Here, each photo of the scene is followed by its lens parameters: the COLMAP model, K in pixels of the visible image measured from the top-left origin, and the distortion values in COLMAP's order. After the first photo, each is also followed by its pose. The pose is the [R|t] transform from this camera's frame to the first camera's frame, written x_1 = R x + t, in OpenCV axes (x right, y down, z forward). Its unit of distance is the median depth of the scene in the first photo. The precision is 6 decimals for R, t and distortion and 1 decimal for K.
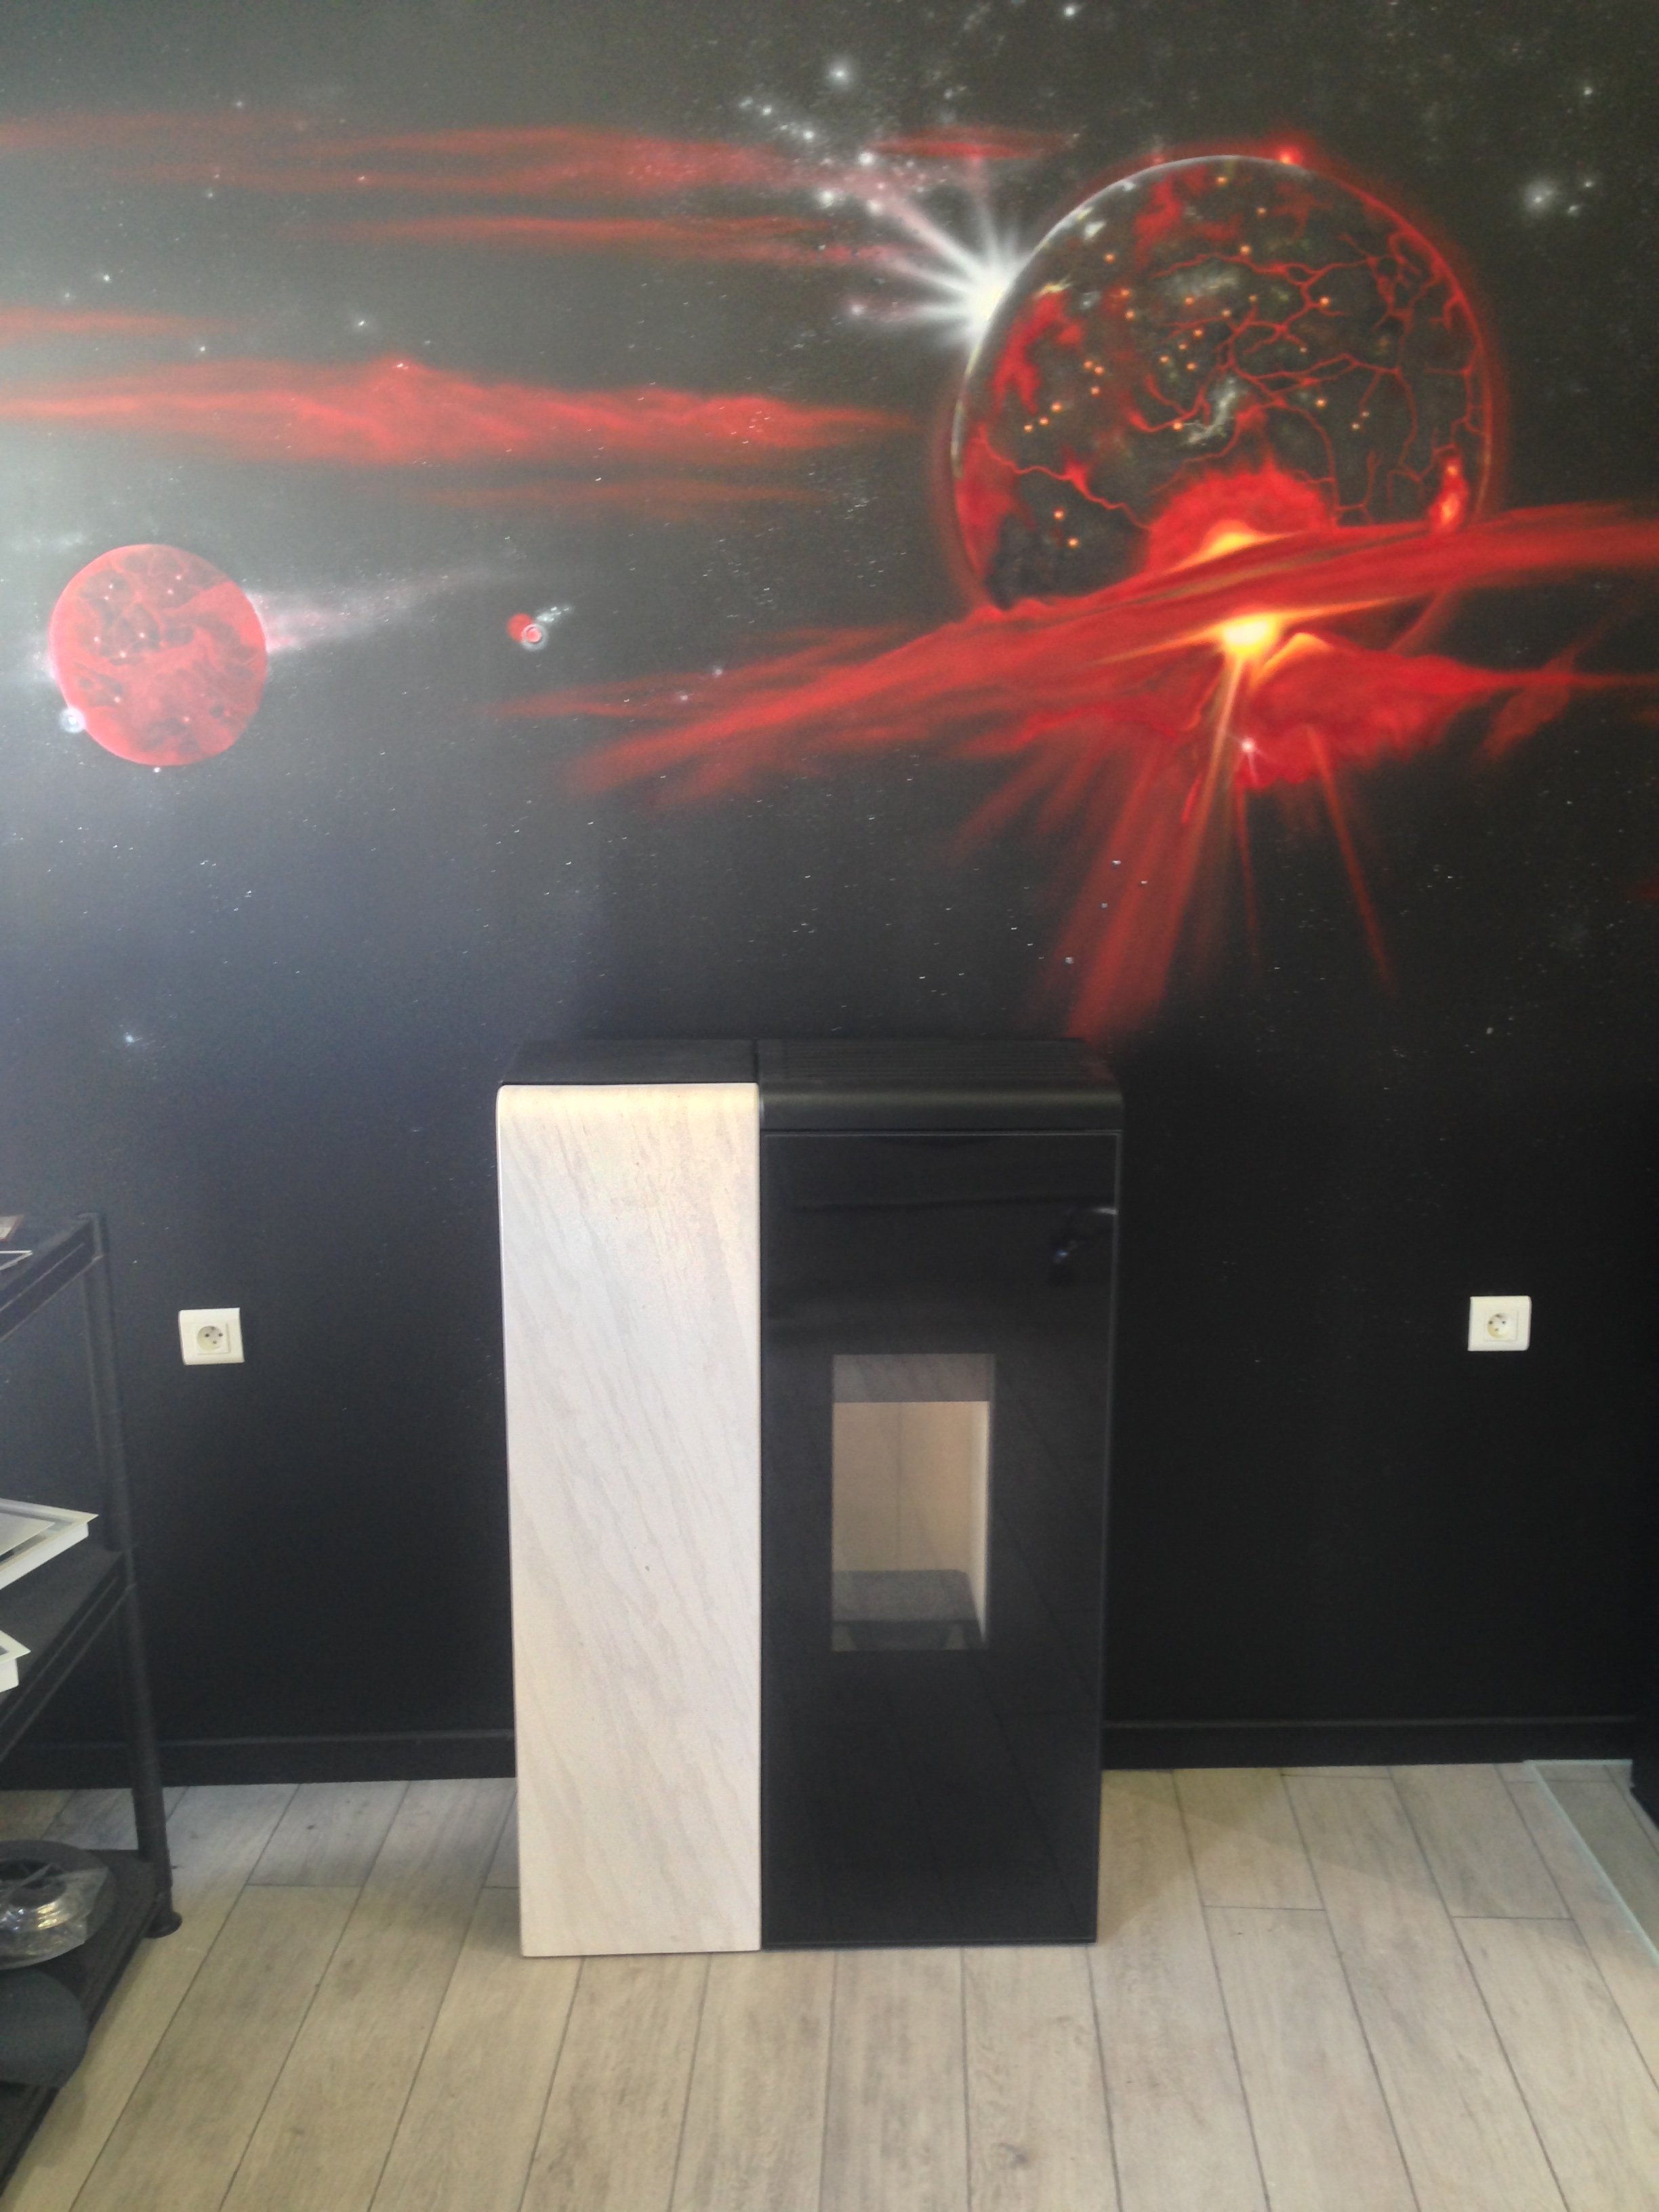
lens RADIAL K [[2019.0, 0, 829.5], [0, 2019.0, 1106.0], [0, 0, 1]] dist [0.155932, -0.279350]
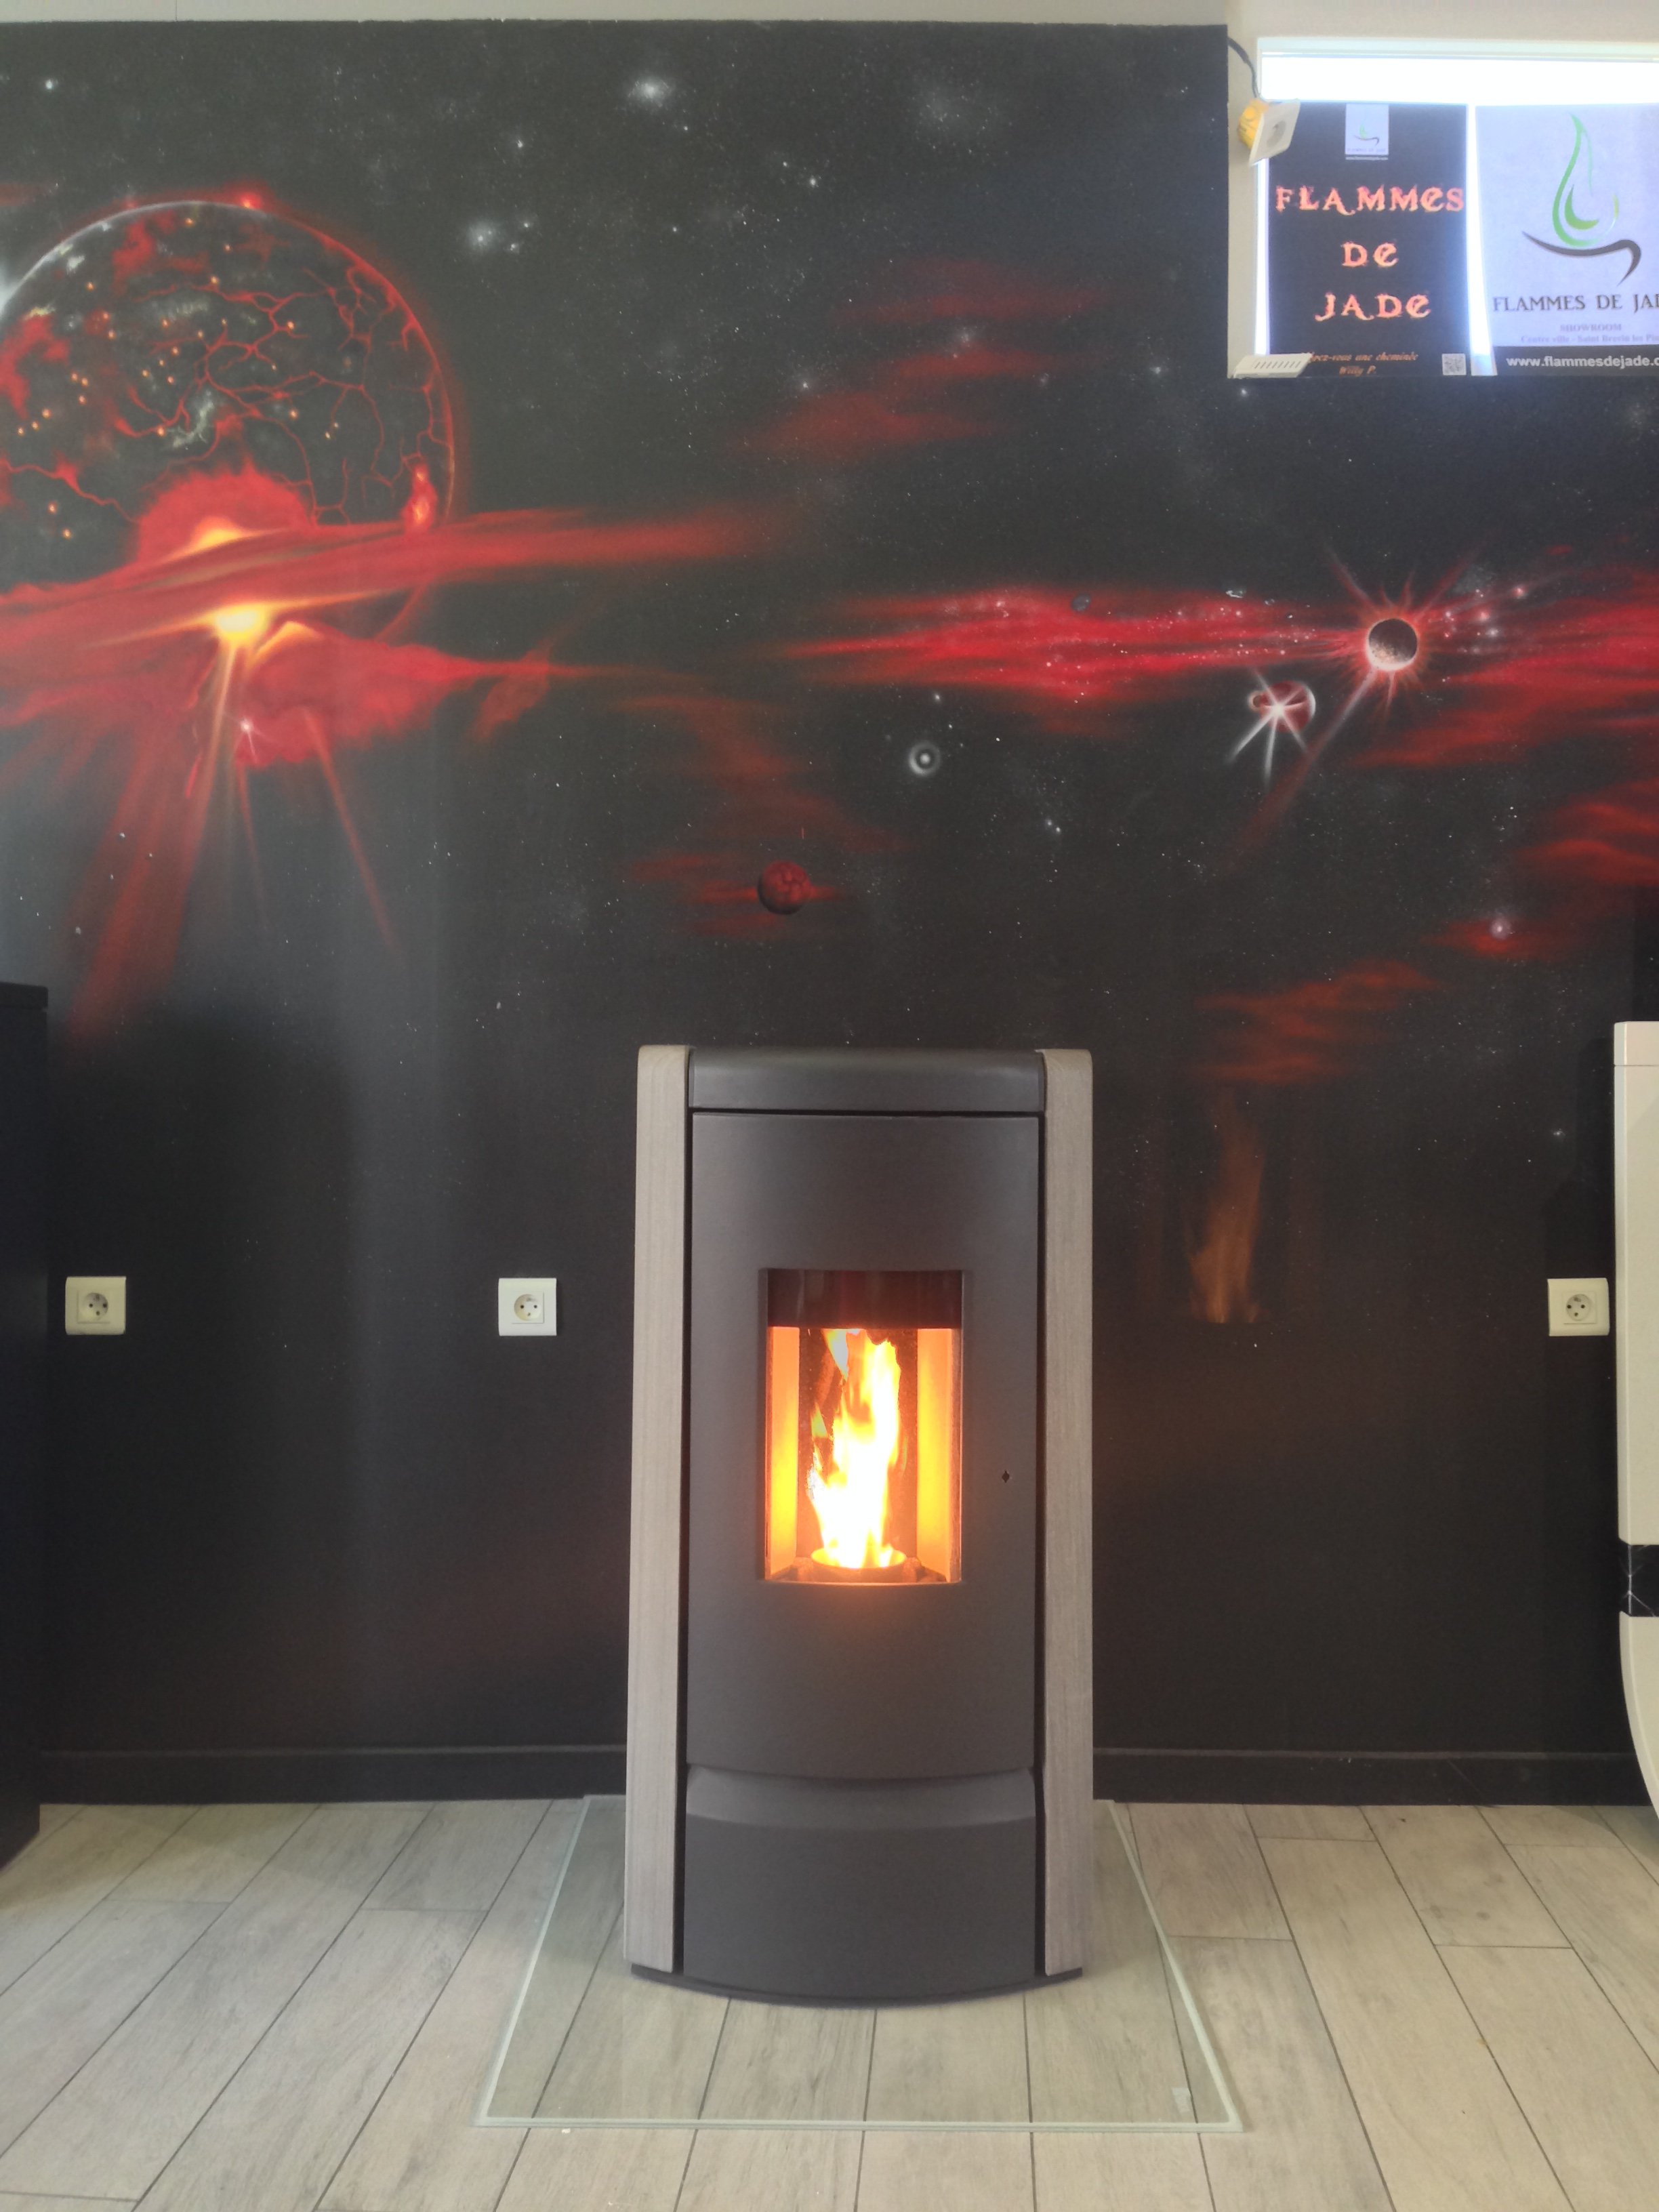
lens RADIAL K [[2003.4, 0, 826.6], [0, 2003.4, 1118.2], [0, 0, 1]] dist [0.159115, -0.274681]
pose [[0.999628, 0.002904, -0.027102, 0.554486], [-0.008625, 0.976918, -0.213439, 0.250032], [0.025857, 0.213593, 0.976580, 0.035122]]
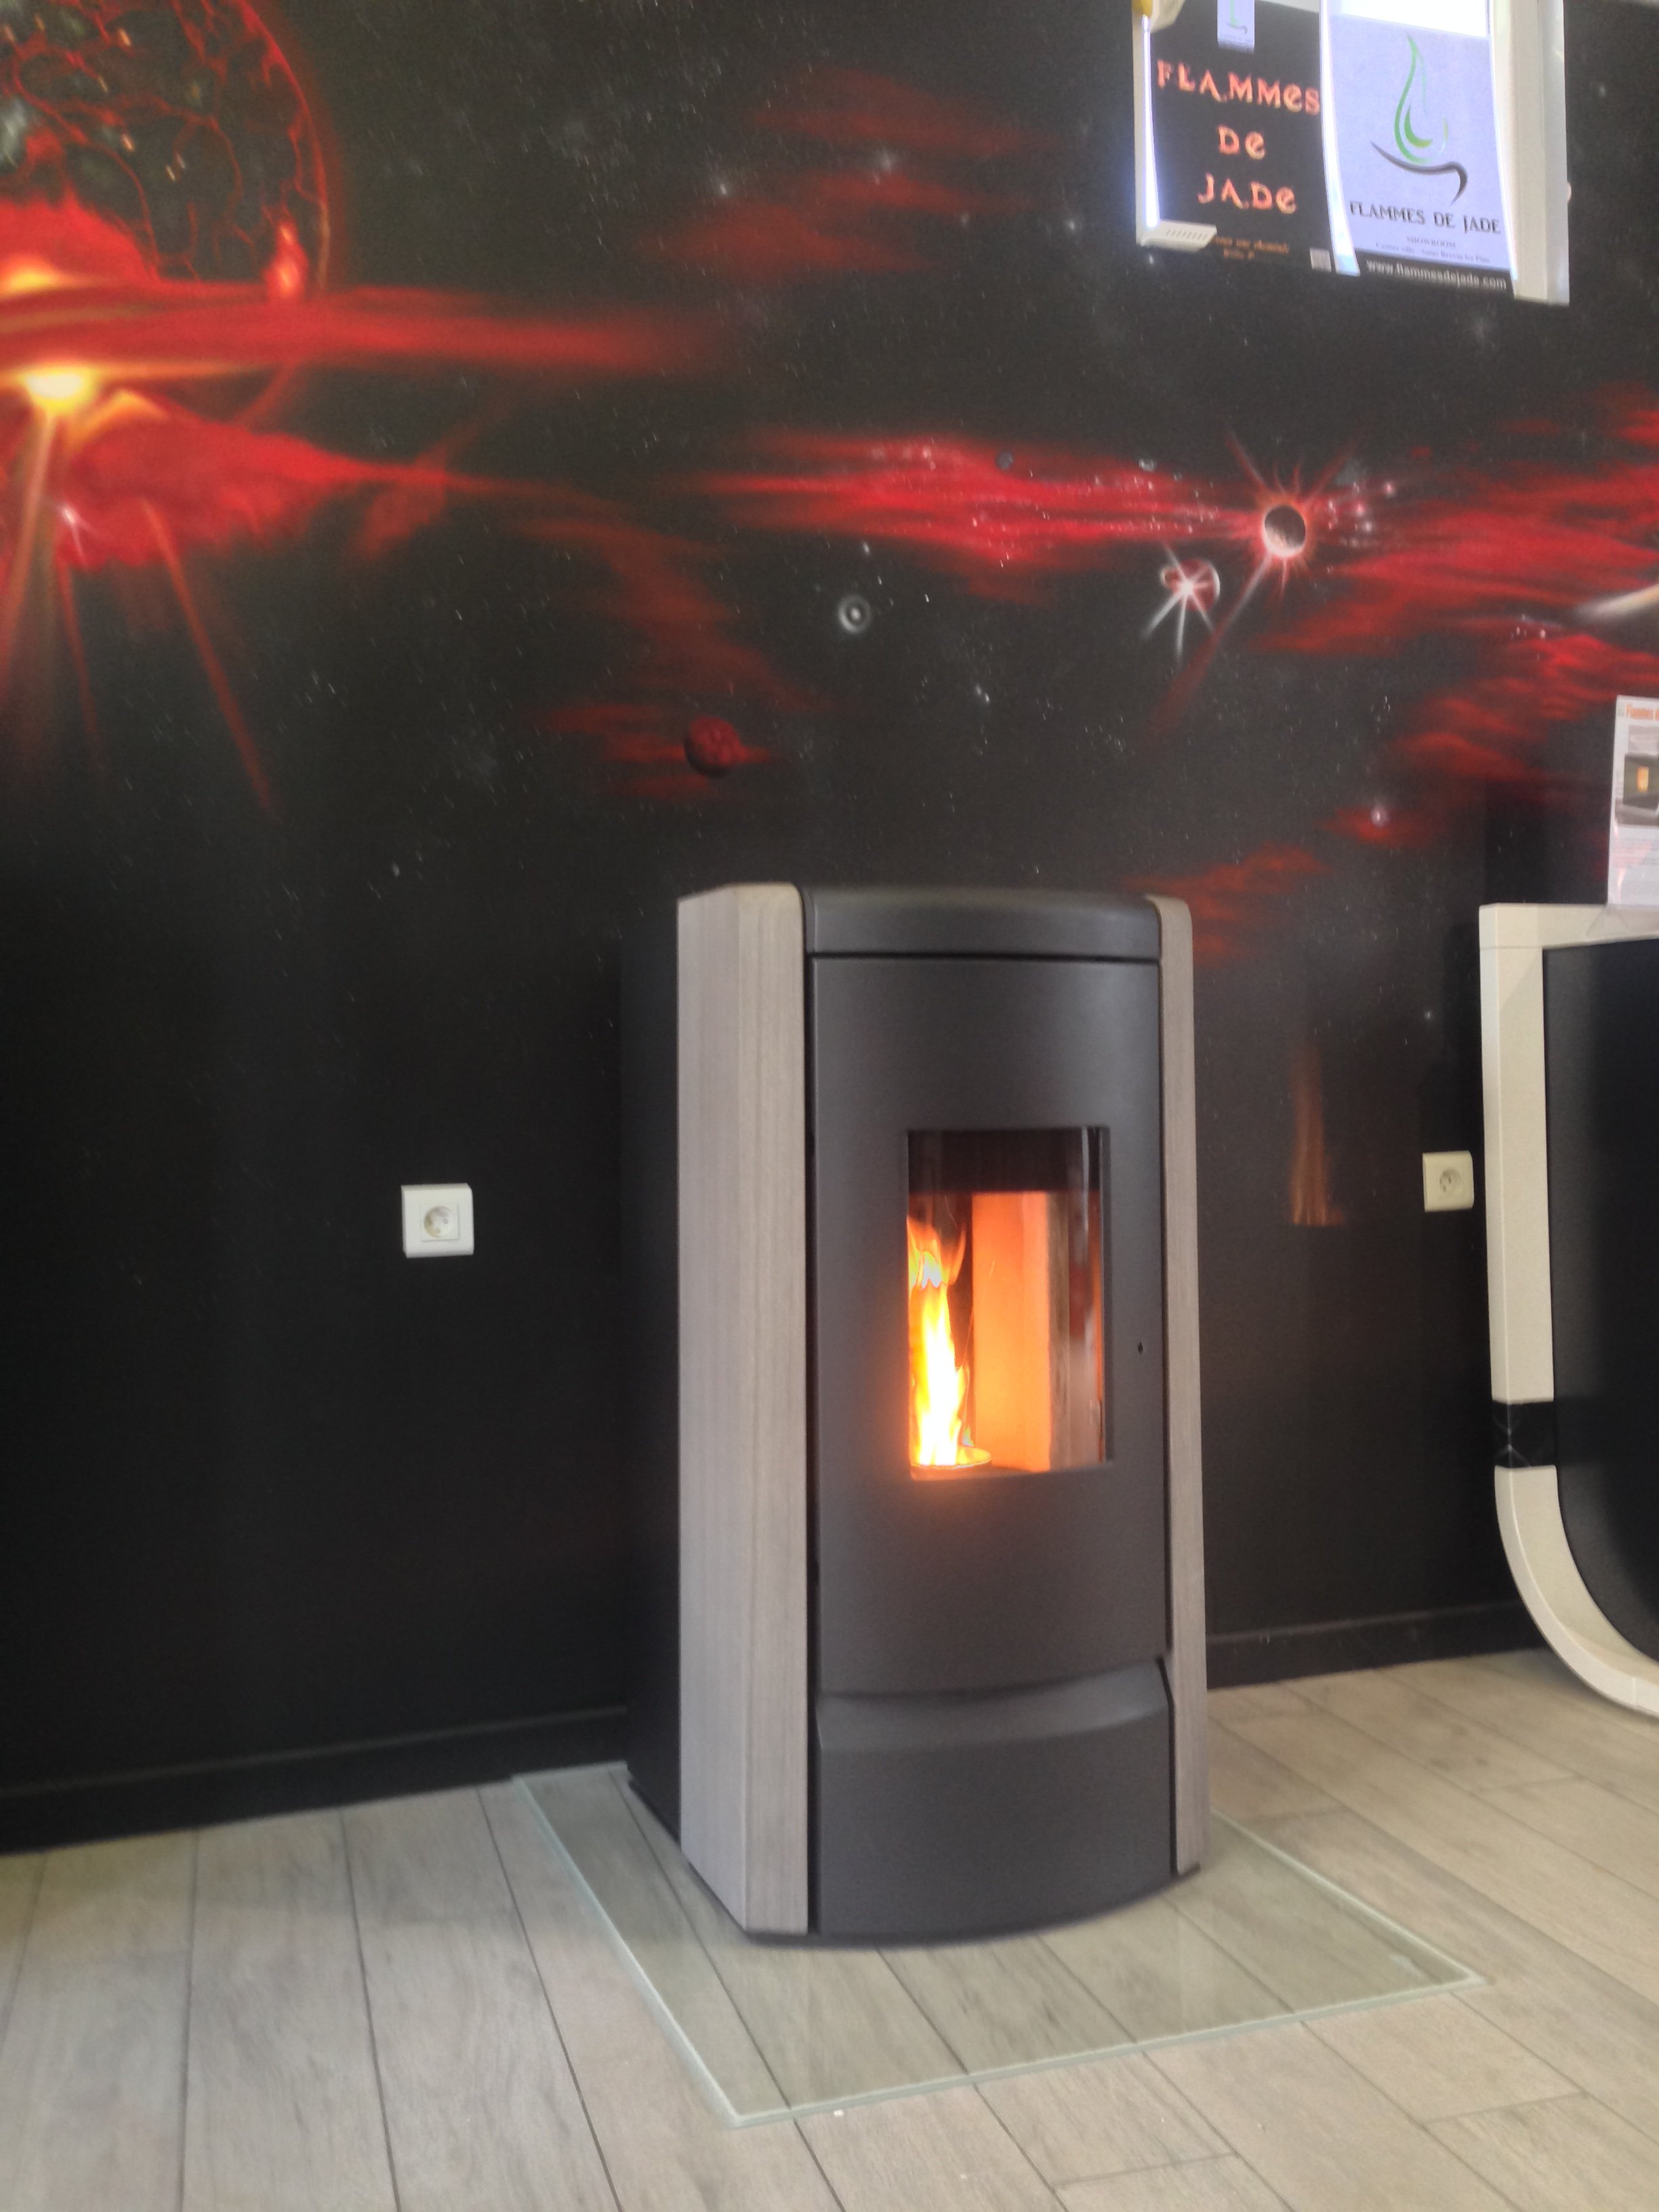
lens RADIAL K [[2013.7, 0, 834.6], [0, 2013.7, 1115.9], [0, 0, 1]] dist [0.157894, -0.272299]
pose [[0.947111, -0.018078, 0.320398, 0.237426], [0.087462, 0.975157, -0.203519, 0.278626], [-0.308759, 0.220778, 0.925162, 0.176310]]
